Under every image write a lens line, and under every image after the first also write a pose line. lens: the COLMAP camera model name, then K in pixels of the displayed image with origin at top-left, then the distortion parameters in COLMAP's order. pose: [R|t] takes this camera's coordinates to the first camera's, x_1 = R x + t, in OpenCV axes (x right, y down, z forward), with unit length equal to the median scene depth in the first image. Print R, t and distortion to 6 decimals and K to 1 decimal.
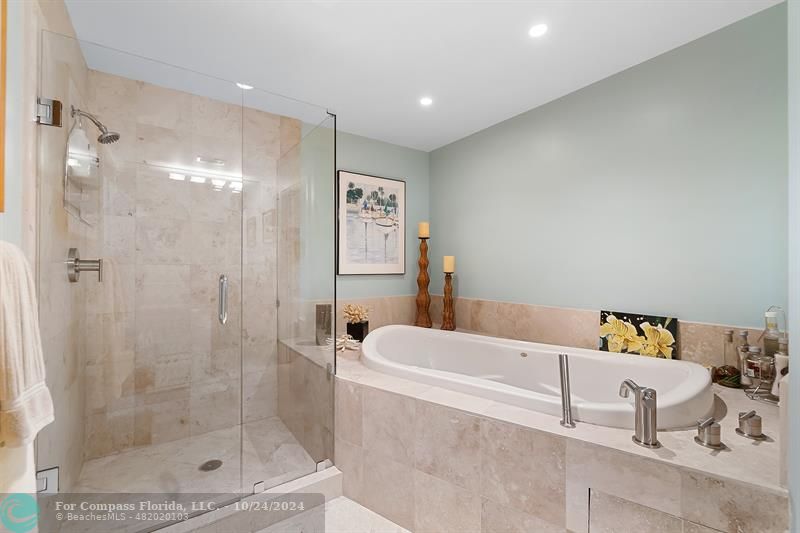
lens RADIAL K [[350.8, 0, 400.5], [0, 350.8, 267.6], [0, 0, 1]] dist [0.001821, -0.000474]
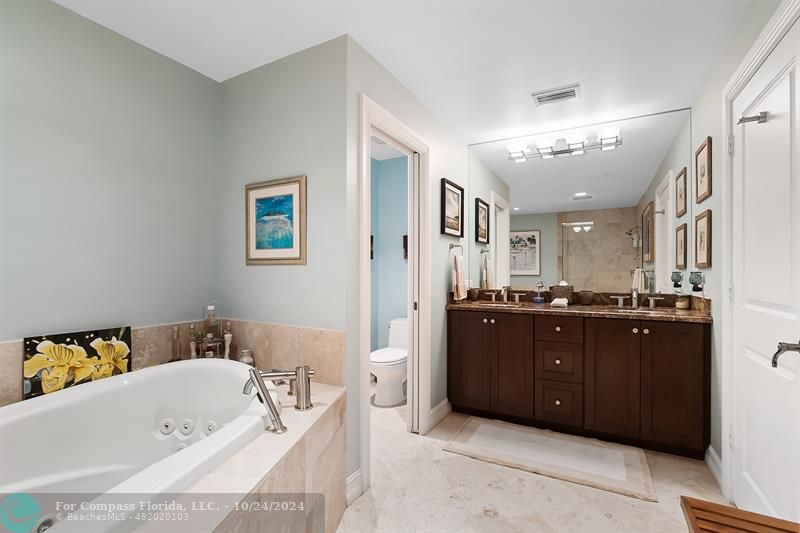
lens RADIAL K [[386.1, 0, 398.6], [0, 386.1, 267.6], [0, 0, 1]] dist [0.000613, 0.001100]
pose [[-0.468393, 0.001754, 0.883519, -0.433968], [-0.007762, 0.999951, -0.006101, -0.010580], [-0.883486, -0.009715, -0.468356, 0.803349]]
